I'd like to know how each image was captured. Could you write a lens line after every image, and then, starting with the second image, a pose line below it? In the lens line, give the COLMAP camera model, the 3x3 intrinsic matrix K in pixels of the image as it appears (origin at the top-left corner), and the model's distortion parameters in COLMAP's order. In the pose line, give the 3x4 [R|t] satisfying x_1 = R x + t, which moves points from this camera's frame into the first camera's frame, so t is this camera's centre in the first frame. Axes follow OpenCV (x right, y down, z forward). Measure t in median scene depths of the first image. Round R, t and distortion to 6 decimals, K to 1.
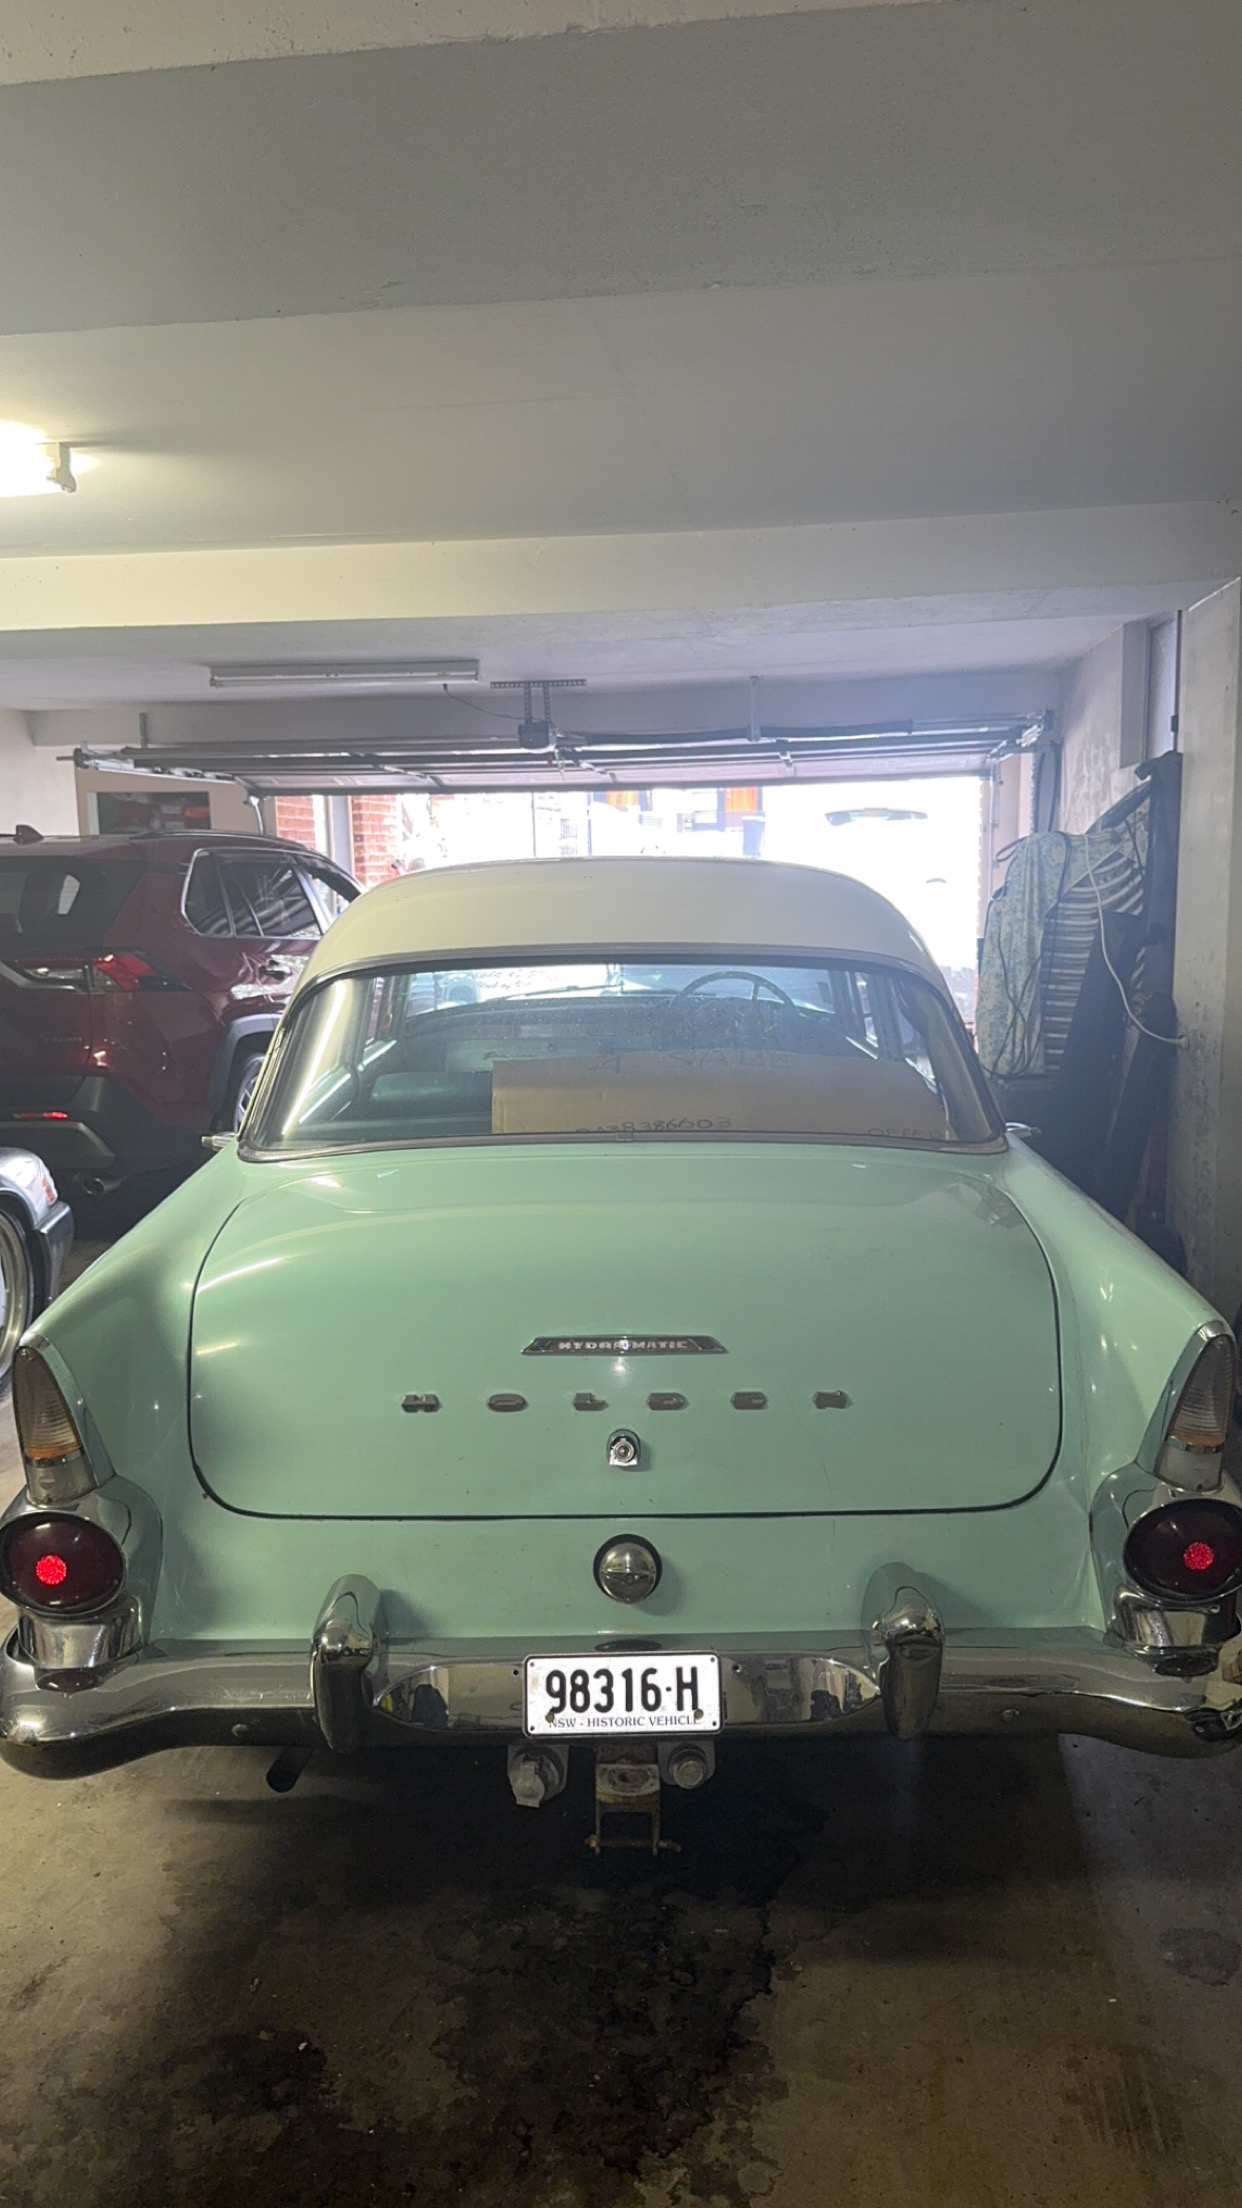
lens RADIAL K [[1551.5, 0, 621.0], [0, 1551.5, 1104.0], [0, 0, 1]] dist [0.003211, -0.001025]
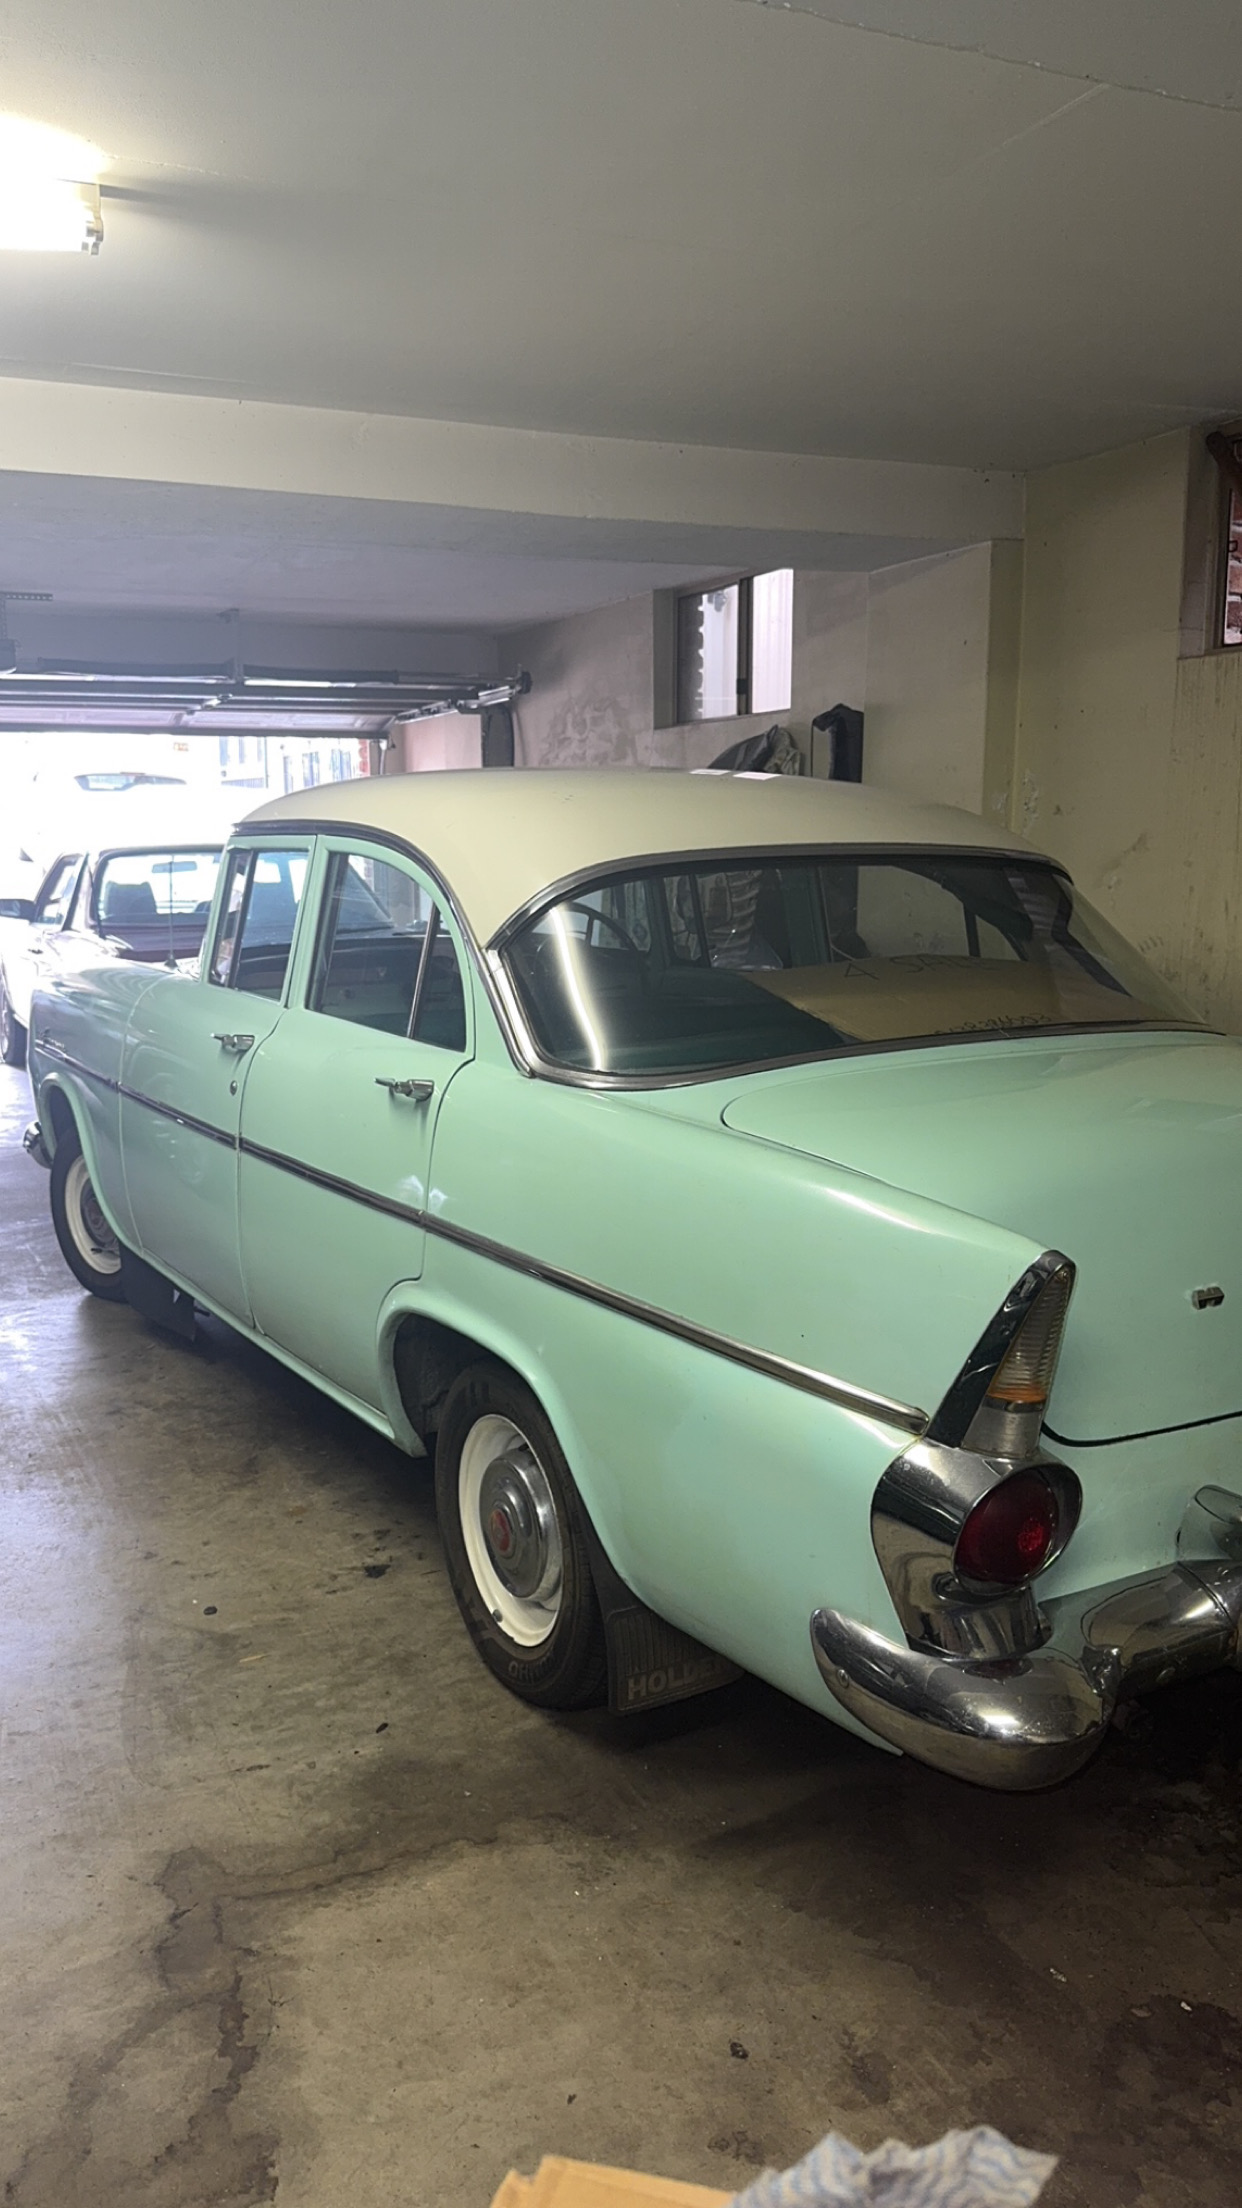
lens RADIAL K [[1551.5, 0, 621.0], [0, 1551.5, 1104.0], [0, 0, 1]] dist [0.003211, -0.001025]
pose [[0.858658, -0.063588, 0.508589, -0.809211], [0.057181, 0.997964, 0.028235, 0.025880], [-0.509349, 0.004837, 0.860546, 0.331166]]
